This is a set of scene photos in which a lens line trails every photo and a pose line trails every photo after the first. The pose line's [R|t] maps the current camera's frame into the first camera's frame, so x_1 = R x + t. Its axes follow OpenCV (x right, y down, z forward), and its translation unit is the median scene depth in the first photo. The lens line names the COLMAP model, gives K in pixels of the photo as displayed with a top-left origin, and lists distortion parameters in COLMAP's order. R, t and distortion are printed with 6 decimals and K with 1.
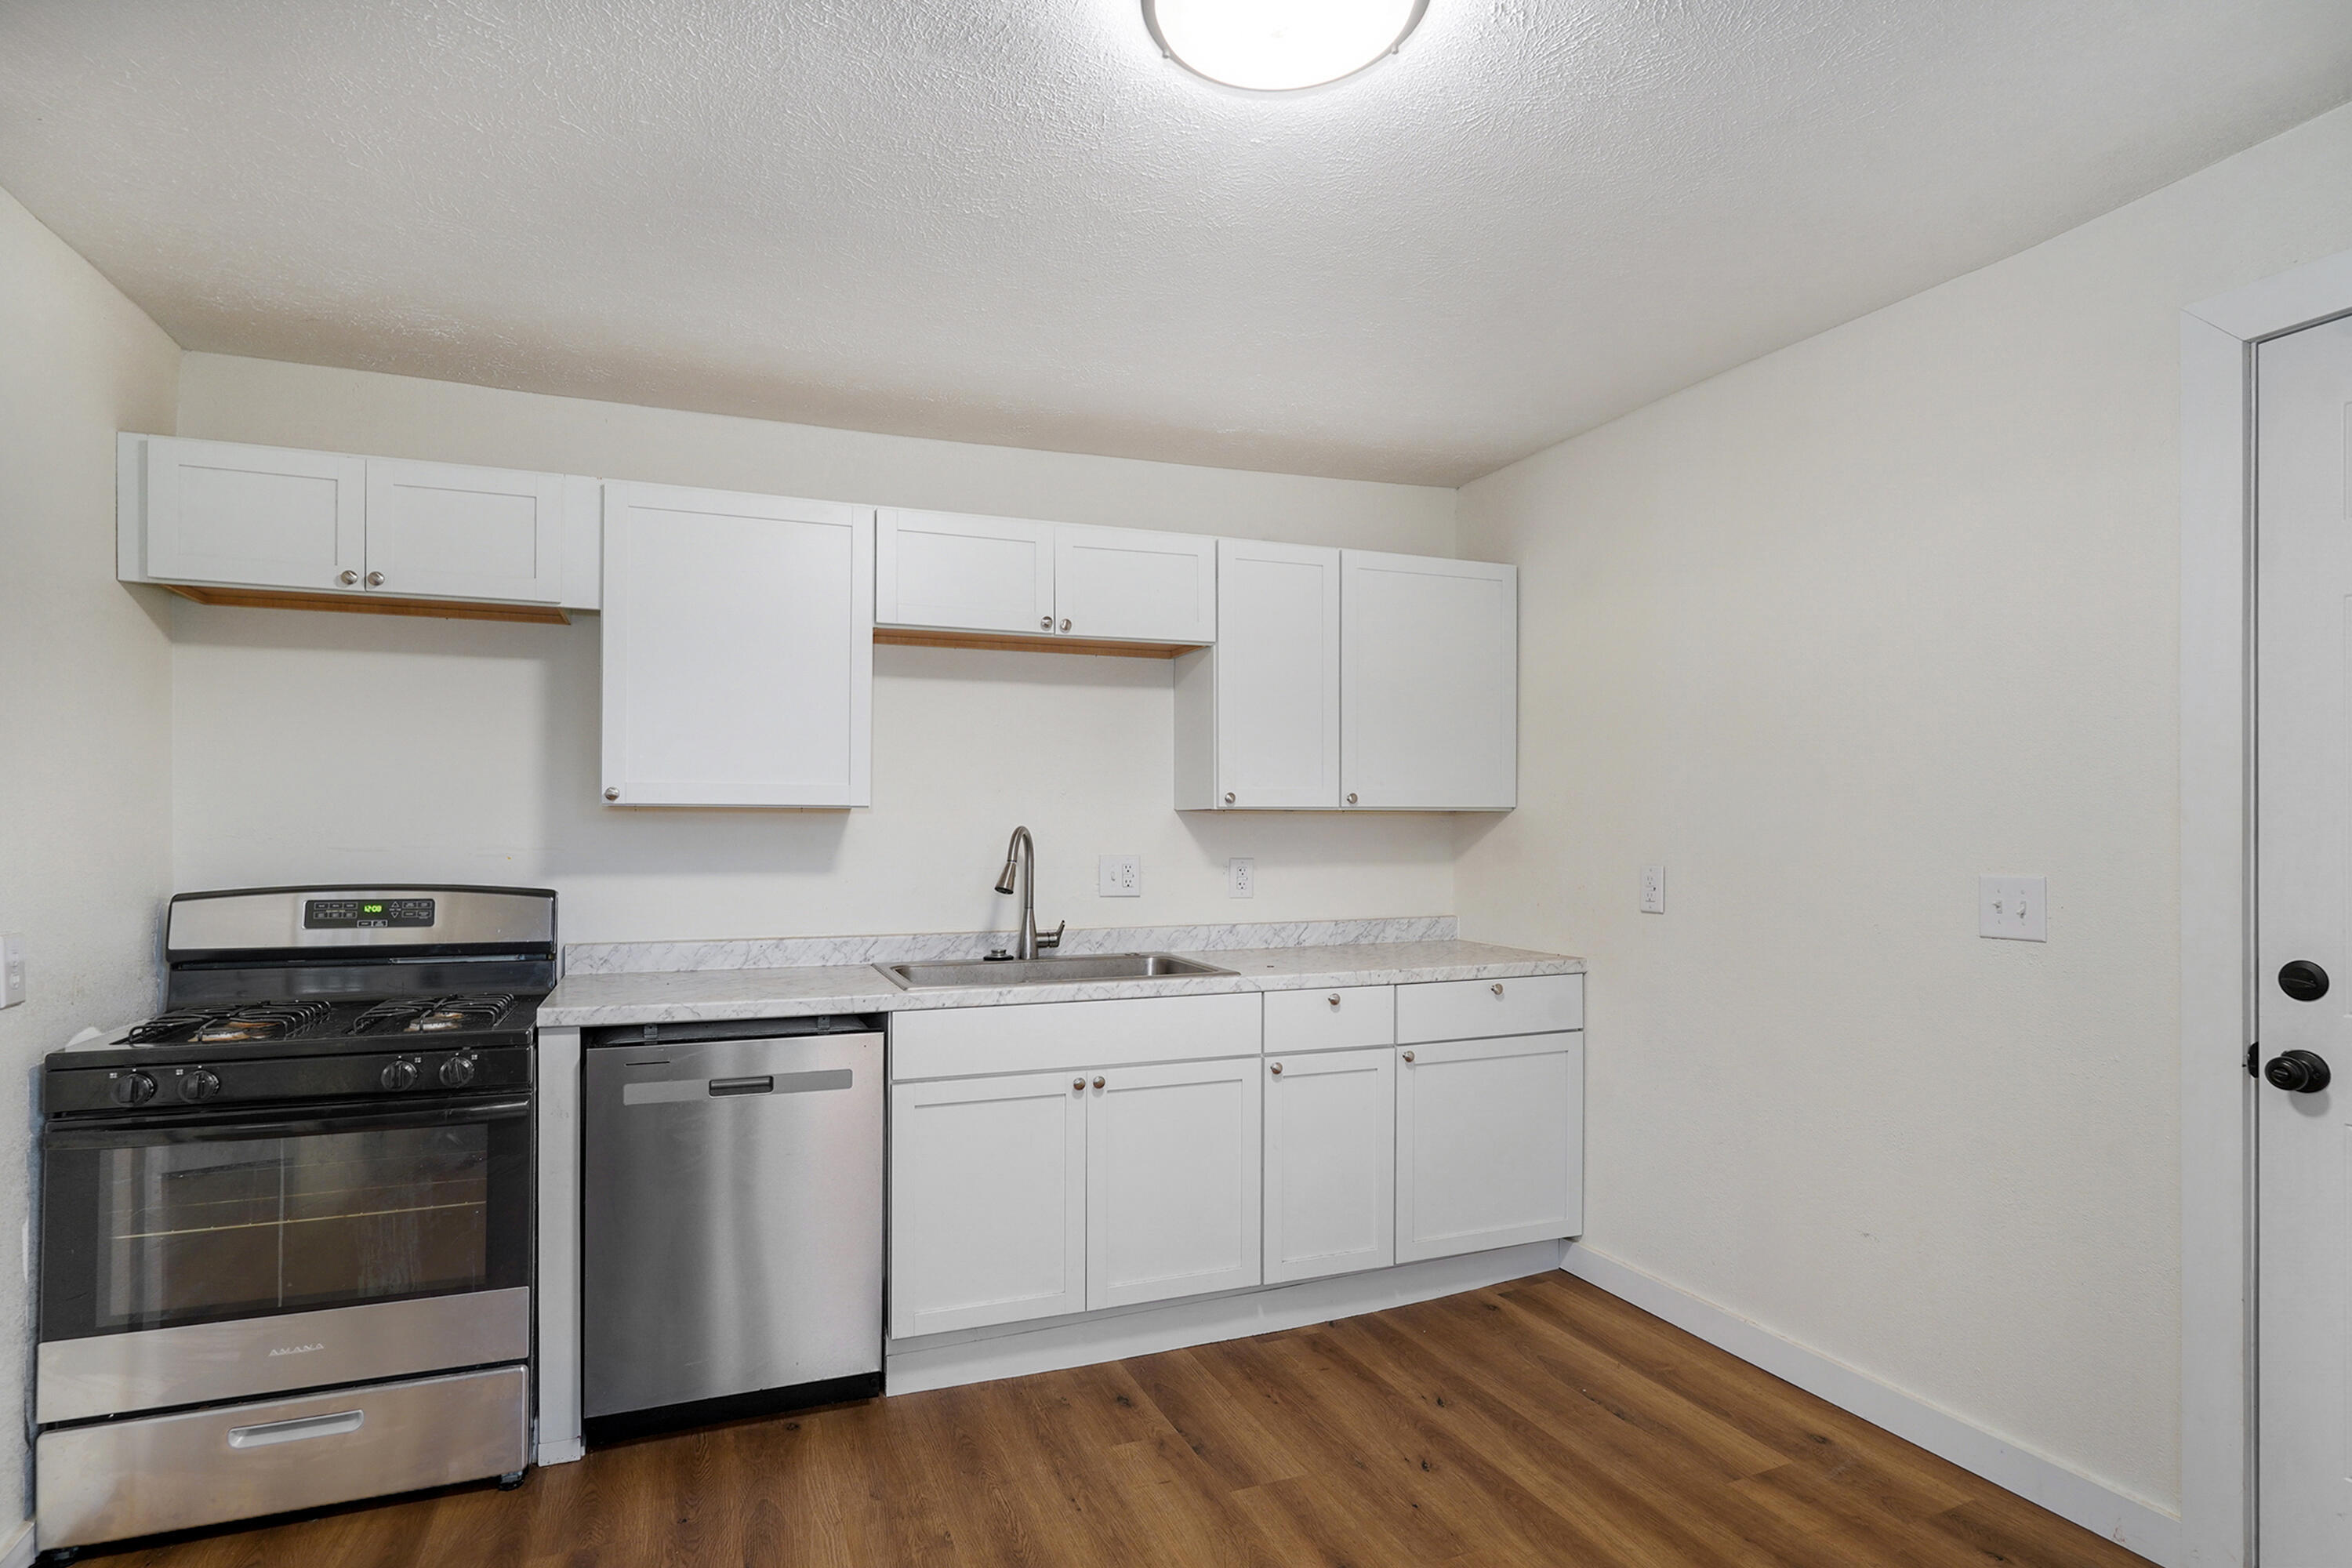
lens RADIAL K [[1216.5, 0, 1126.9], [0, 1216.5, 824.4], [0, 0, 1]] dist [-0.013890, 0.001228]
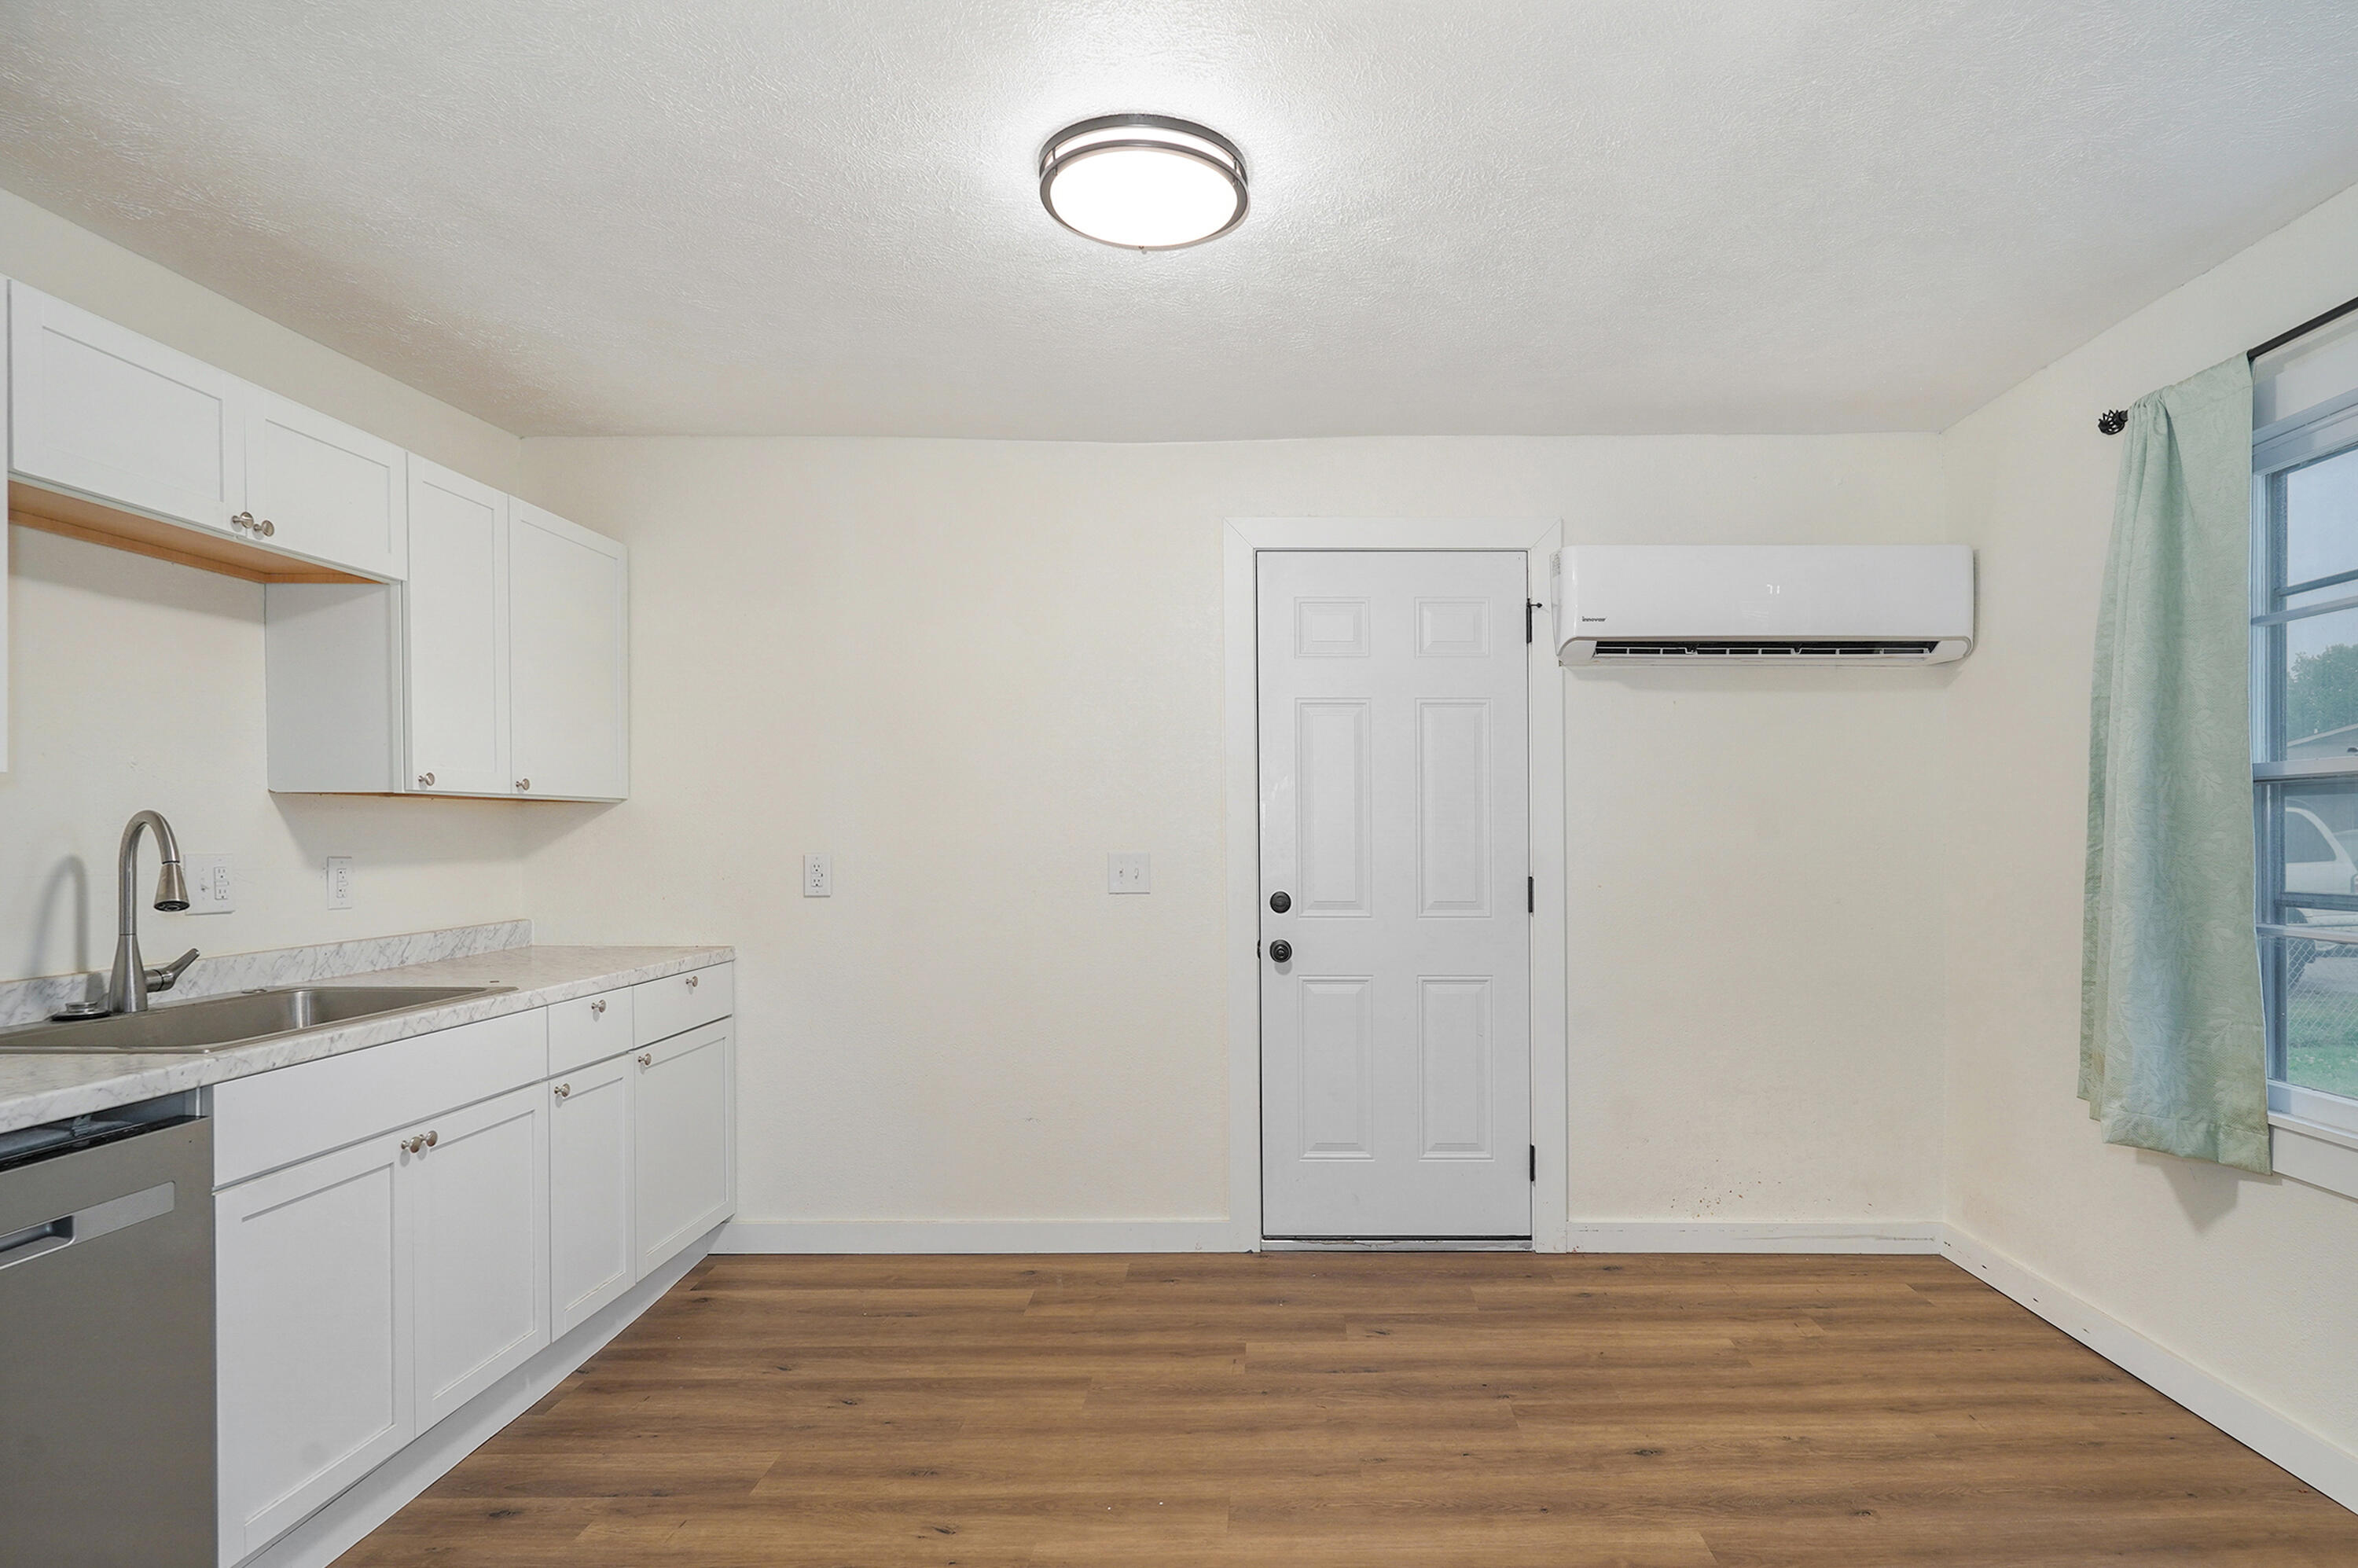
lens RADIAL K [[1350.4, 0, 1363.9], [0, 1350.4, 832.5], [0, 0, 1]] dist [-0.038681, 0.000437]
pose [[0.295782, -0.000221, 0.955255, -0.634286], [-0.002063, 0.999997, 0.000870, 0.012873], [-0.955253, -0.002228, 0.295781, 0.170832]]
